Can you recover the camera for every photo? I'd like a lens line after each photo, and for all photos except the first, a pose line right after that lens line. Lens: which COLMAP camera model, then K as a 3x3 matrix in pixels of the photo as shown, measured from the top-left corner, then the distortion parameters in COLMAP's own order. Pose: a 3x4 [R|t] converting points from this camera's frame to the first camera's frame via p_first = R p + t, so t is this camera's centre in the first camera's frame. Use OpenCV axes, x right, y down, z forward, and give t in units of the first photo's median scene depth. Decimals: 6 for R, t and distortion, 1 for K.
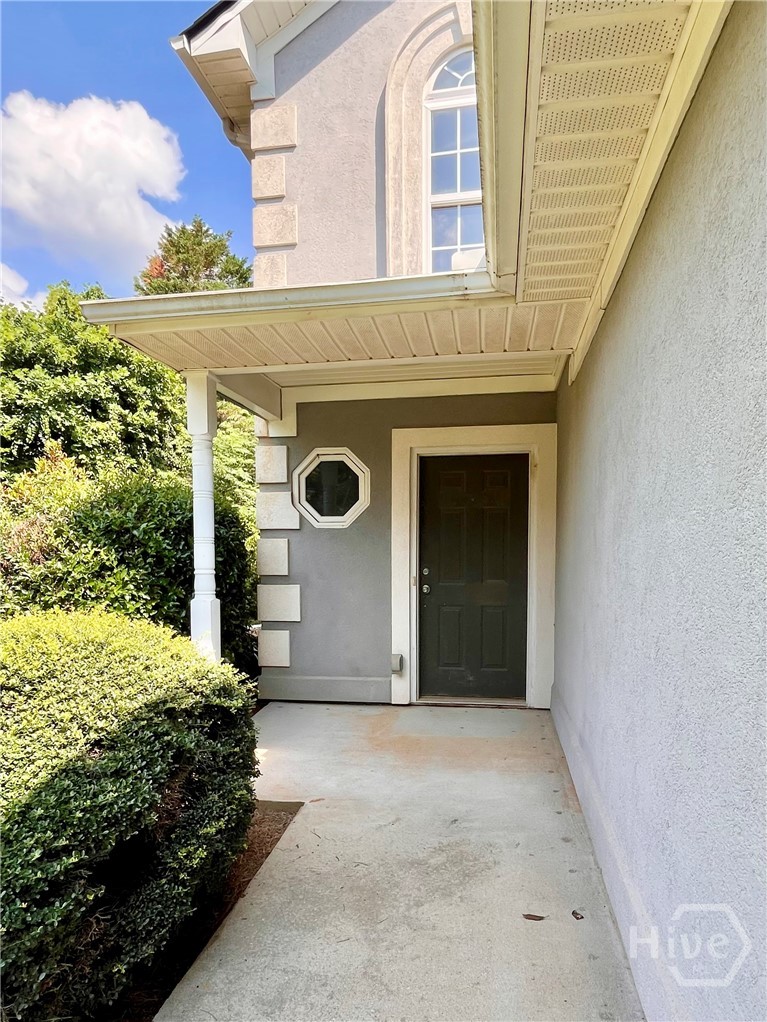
lens RADIAL K [[407.0, 0, 383.5], [0, 407.0, 511.0], [0, 0, 1]] dist [0.000187, -0.000016]
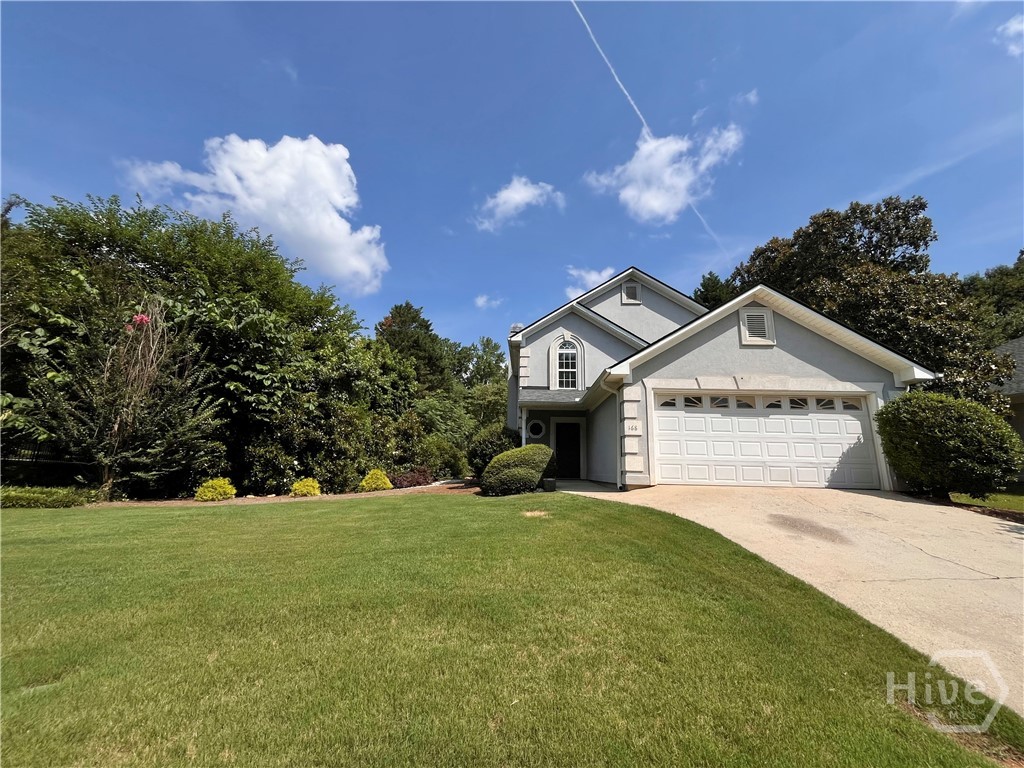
lens RADIAL K [[407.8, 0, 512.0], [0, 407.8, 384.0], [0, 0, 1]] dist [0.000187, -0.000016]
pose [[0.999738, 0.022868, 0.001168, -0.422016], [-0.022211, 0.980894, -0.193272, 0.332316], [-0.005565, 0.193196, 0.981144, -3.573915]]
